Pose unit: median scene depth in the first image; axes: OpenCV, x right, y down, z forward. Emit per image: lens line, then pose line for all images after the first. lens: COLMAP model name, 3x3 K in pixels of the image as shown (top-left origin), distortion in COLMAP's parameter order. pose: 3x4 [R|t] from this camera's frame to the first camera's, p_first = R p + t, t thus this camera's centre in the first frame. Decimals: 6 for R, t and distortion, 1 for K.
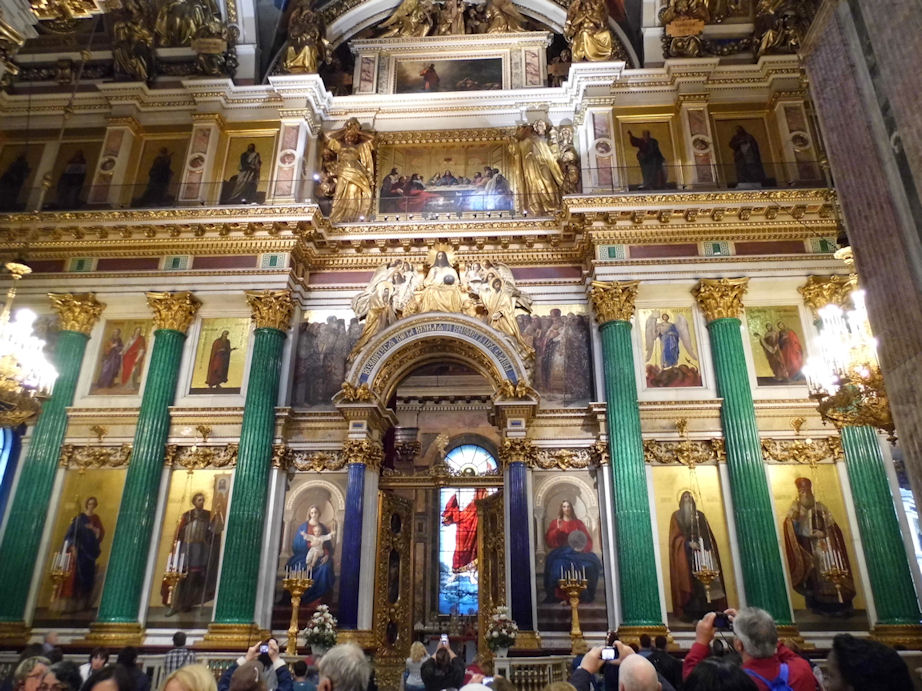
lens RADIAL K [[690.4, 0, 467.6], [0, 690.4, 330.7], [0, 0, 1]] dist [-0.006961, -0.000353]
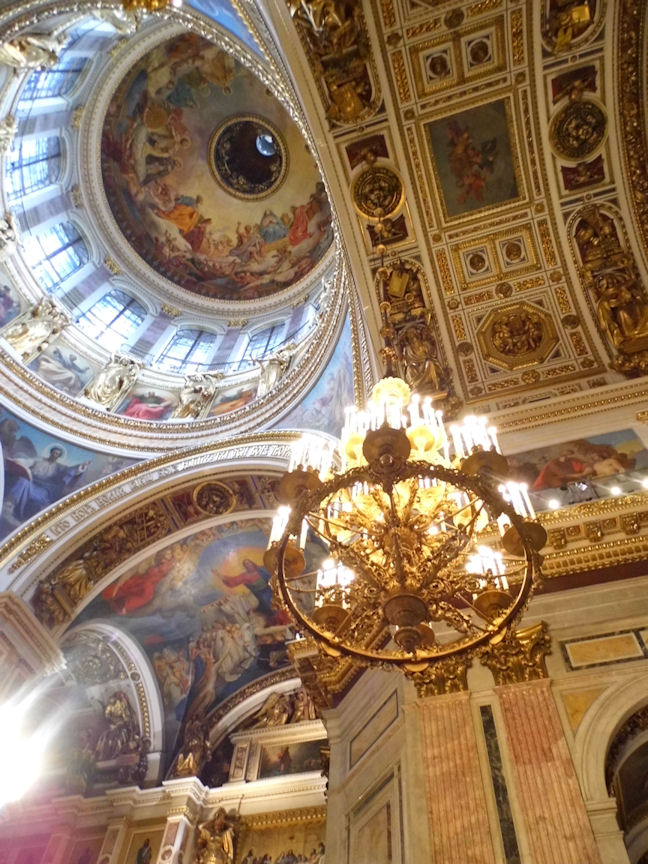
lens RADIAL K [[646.9, 0, 325.7], [0, 646.9, 436.6], [0, 0, 1]] dist [-0.006961, -0.000353]
pose [[0.965534, -0.198254, -0.168641, 0.390173], [0.061586, 0.803548, -0.592046, -0.143328], [0.252887, 0.561254, 0.788062, -0.328519]]
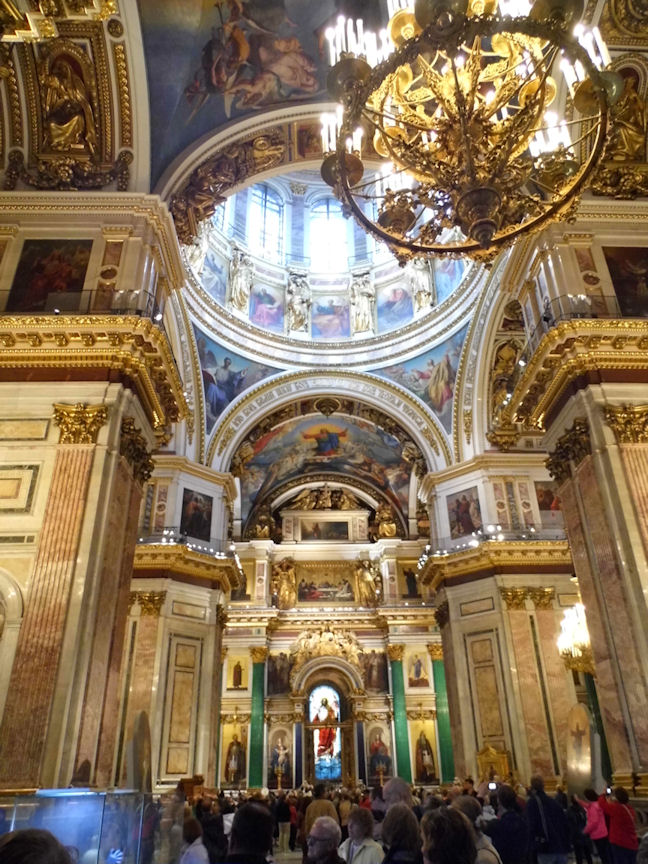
lens RADIAL K [[646.9, 0, 329.0], [0, 646.9, 424.7], [0, 0, 1]] dist [-0.006961, -0.000353]
pose [[0.995998, 0.017618, 0.087619, -0.229425], [-0.008943, 0.995103, -0.098441, -0.561958], [-0.088924, 0.097264, 0.991278, -1.261967]]
